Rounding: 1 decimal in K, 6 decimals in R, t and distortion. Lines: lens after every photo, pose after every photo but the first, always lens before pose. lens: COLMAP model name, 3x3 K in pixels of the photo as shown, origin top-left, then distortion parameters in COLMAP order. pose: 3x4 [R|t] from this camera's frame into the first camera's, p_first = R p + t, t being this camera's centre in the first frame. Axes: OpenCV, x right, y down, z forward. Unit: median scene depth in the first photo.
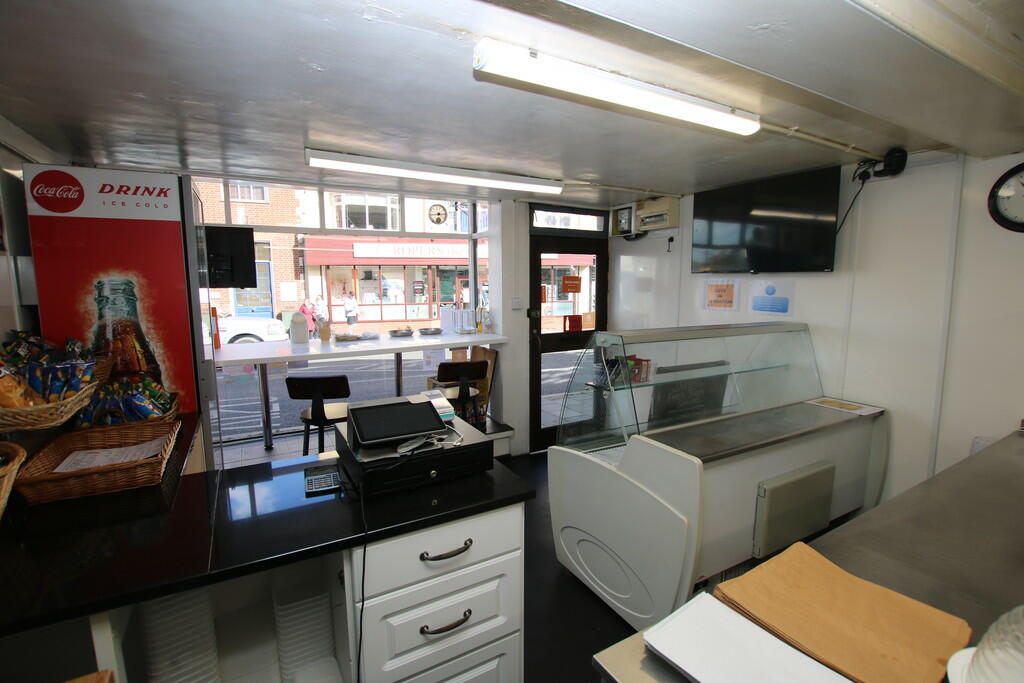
lens RADIAL K [[477.2, 0, 512.0], [0, 477.2, 341.5], [0, 0, 1]] dist [-0.002067, -0.000564]
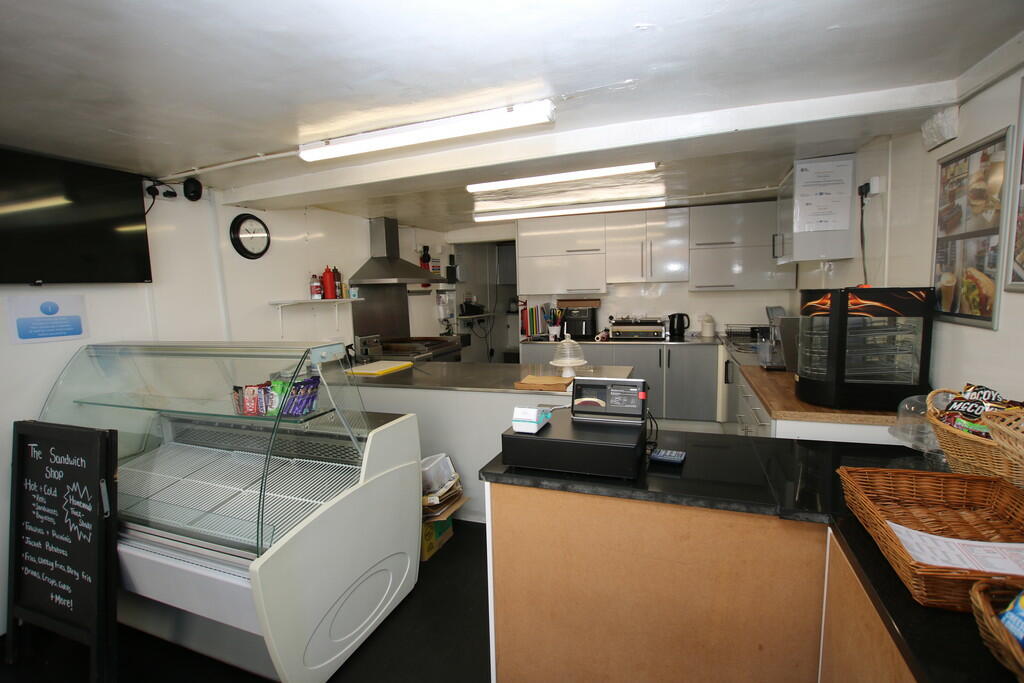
lens RADIAL K [[477.2, 0, 512.0], [0, 477.2, 341.5], [0, 0, 1]] dist [-0.002067, -0.000564]
pose [[-0.628828, -0.070402, 0.774351, -1.108760], [0.131185, 0.972010, 0.194904, -0.245834], [-0.766398, 0.224144, -0.601991, 2.086178]]
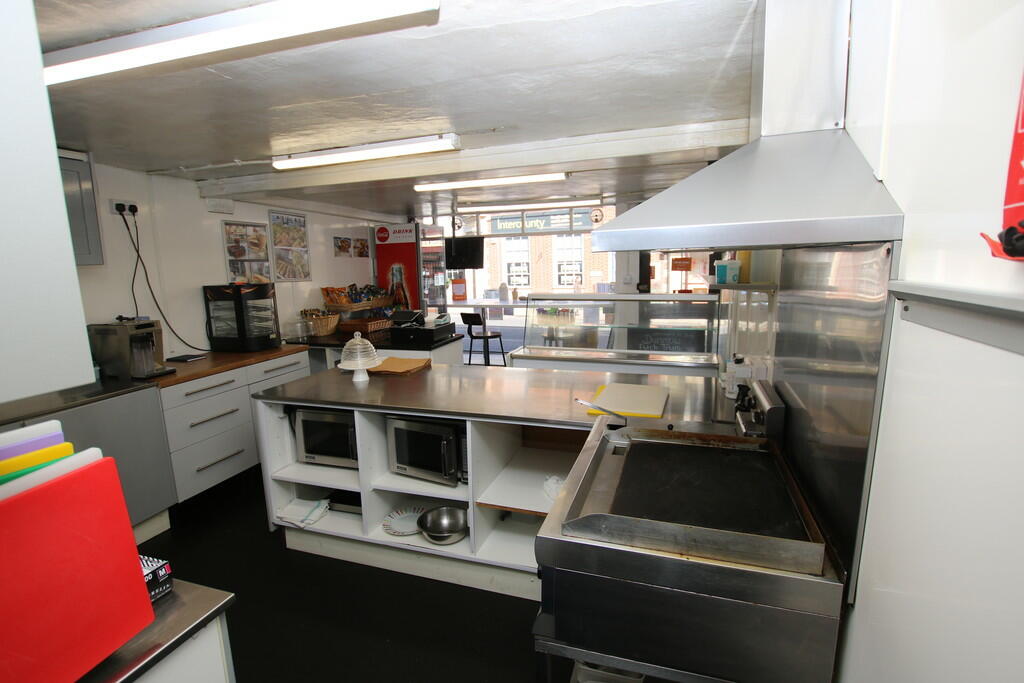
lens RADIAL K [[477.2, 0, 512.0], [0, 477.2, 341.5], [0, 0, 1]] dist [-0.002067, -0.000564]
pose [[0.678655, 0.103469, -0.727132, 1.471484], [-0.072569, 0.994629, 0.073802, 0.037572], [0.730863, 0.002681, 0.682519, -0.304650]]
